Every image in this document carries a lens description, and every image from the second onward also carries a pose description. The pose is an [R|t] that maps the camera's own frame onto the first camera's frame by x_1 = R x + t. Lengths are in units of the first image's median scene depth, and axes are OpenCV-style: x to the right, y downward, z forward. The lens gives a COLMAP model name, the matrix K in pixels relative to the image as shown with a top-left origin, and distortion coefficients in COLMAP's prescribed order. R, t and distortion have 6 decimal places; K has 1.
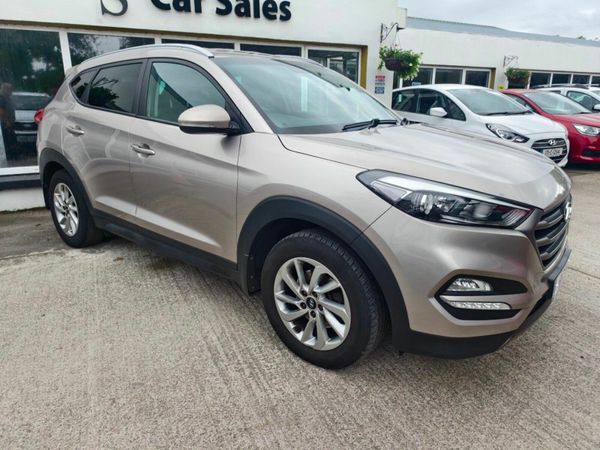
lens RADIAL K [[421.3, 0, 301.2], [0, 421.3, 223.9], [0, 0, 1]] dist [0.011411, -0.011558]
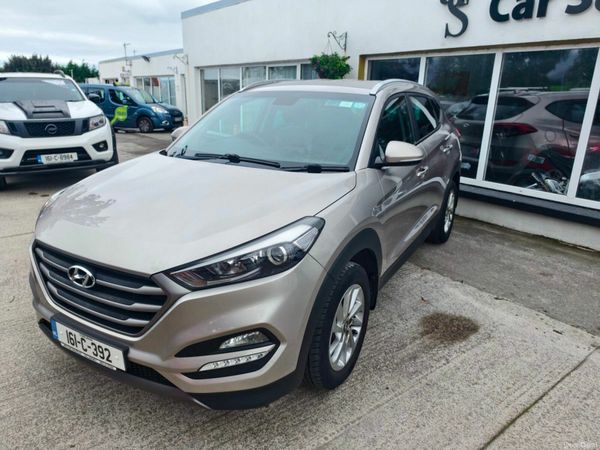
lens RADIAL K [[421.3, 0, 296.0], [0, 421.3, 223.6], [0, 0, 1]] dist [0.011411, -0.011558]
pose [[0.152159, 0.286936, -0.945788, 0.628447], [-0.324357, 0.918429, 0.226453, -0.180065], [0.933617, 0.272316, 0.232817, 0.522574]]
